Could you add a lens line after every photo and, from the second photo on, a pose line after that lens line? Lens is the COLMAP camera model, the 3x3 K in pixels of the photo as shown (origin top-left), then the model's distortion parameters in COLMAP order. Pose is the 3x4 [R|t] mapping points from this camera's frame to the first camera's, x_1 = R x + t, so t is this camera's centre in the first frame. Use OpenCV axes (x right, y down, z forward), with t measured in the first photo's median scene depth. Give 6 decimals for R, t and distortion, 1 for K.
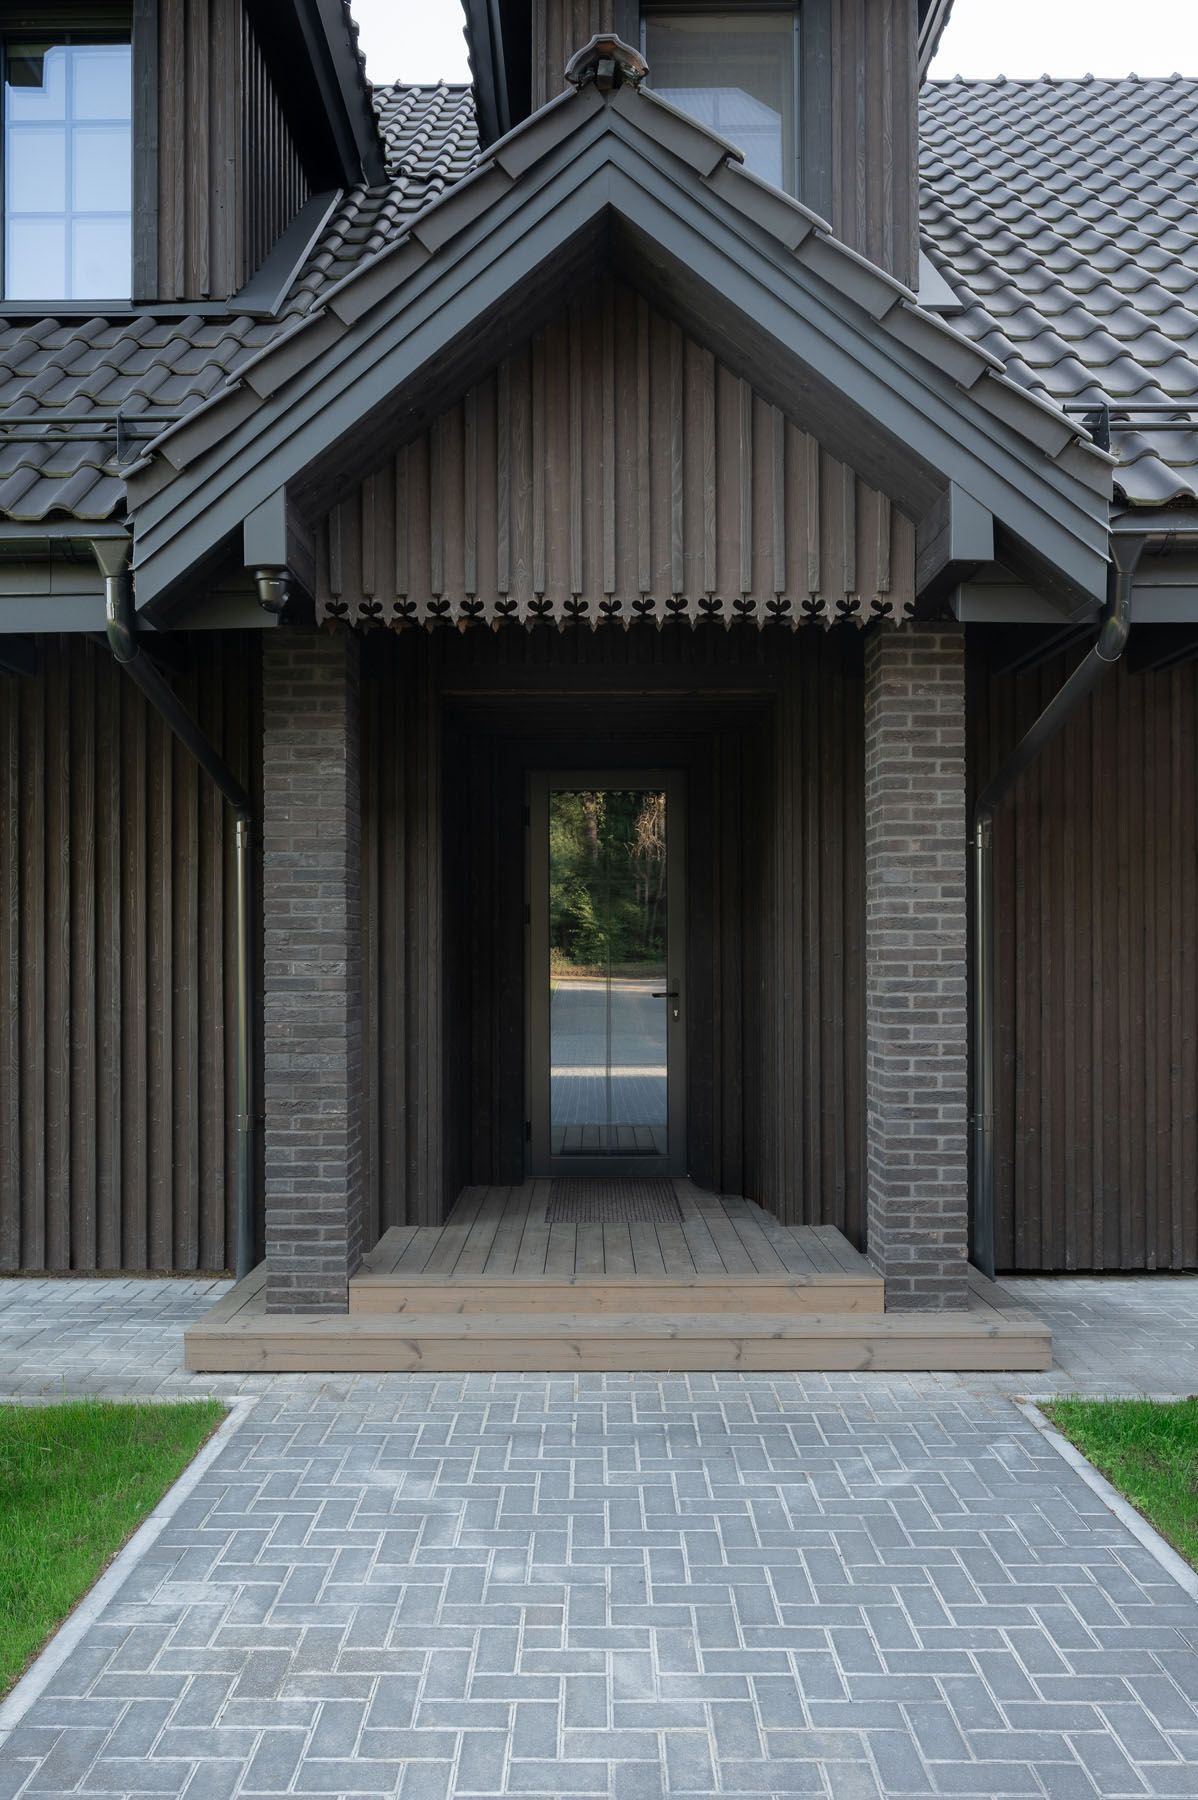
lens RADIAL K [[1511.6, 0, 595.8], [0, 1511.6, 890.2], [0, 0, 1]] dist [0.005846, -0.001274]
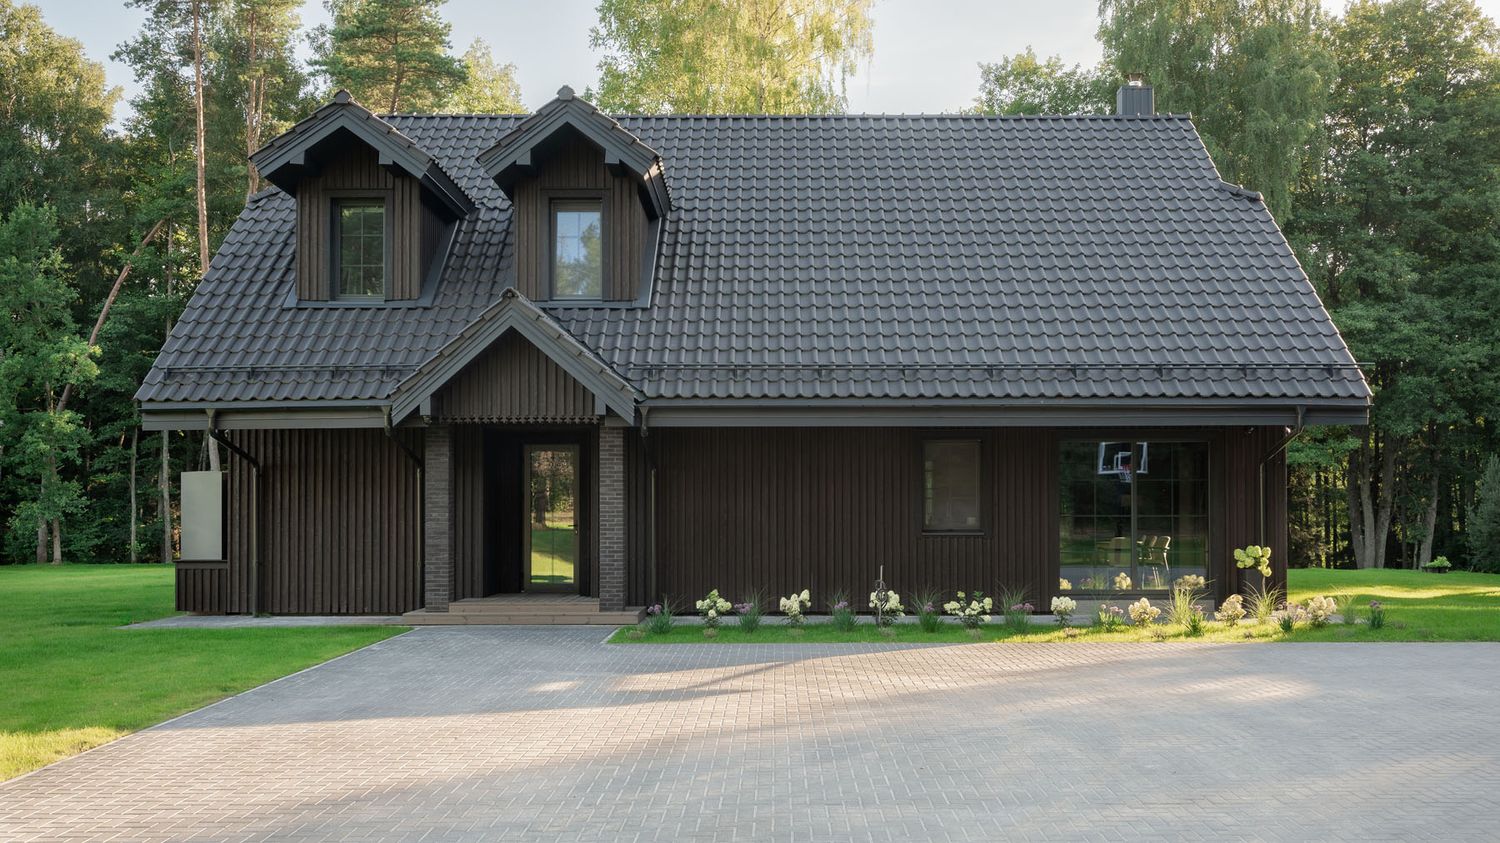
lens RADIAL K [[1326.0, 0, 752.4], [0, 1326.0, 432.1], [0, 0, 1]] dist [-0.006504, -0.001948]
pose [[0.999844, 0.002790, 0.017456, 0.496371], [-0.002521, 0.999878, -0.015429, -0.098255], [-0.017497, 0.015383, 0.999729, -2.137610]]
